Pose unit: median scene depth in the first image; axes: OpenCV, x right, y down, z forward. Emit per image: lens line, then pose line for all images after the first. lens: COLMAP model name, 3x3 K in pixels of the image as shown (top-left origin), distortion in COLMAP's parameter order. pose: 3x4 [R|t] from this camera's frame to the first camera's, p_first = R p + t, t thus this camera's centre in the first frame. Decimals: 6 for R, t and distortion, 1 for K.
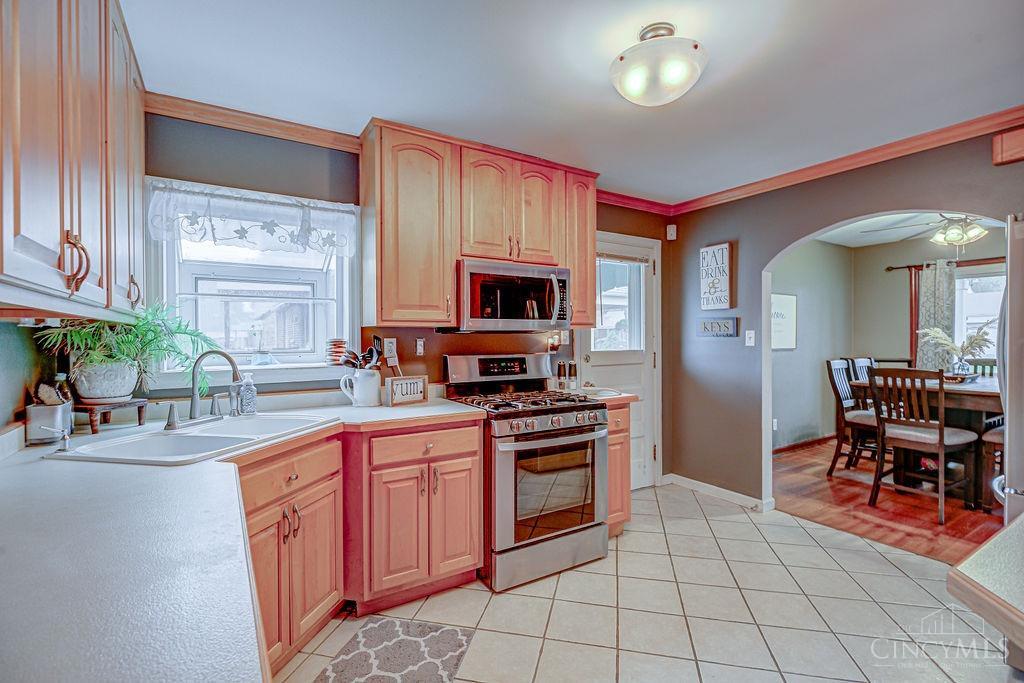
lens RADIAL K [[470.0, 0, 511.0], [0, 470.0, 338.4], [0, 0, 1]] dist [-0.000547, -0.000596]
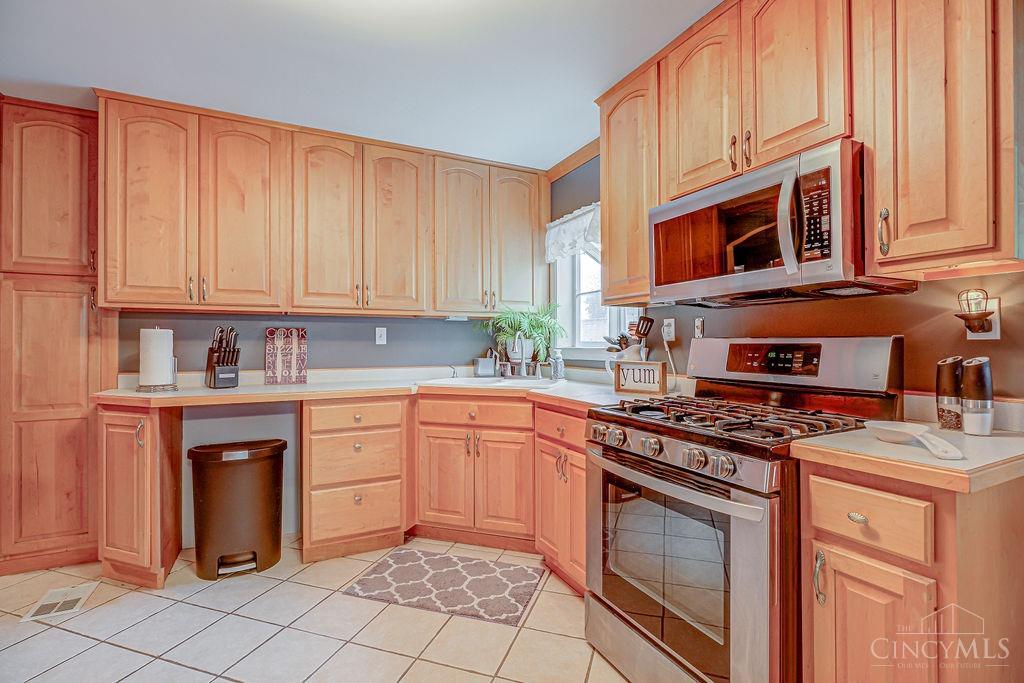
lens RADIAL K [[470.0, 0, 512.7], [0, 470.0, 342.7], [0, 0, 1]] dist [-0.000547, -0.000596]
pose [[-0.098838, 0.004006, -0.995095, 0.704606], [0.008163, 0.999962, 0.003215, 0.043050], [0.995070, -0.007806, -0.098867, 0.895448]]
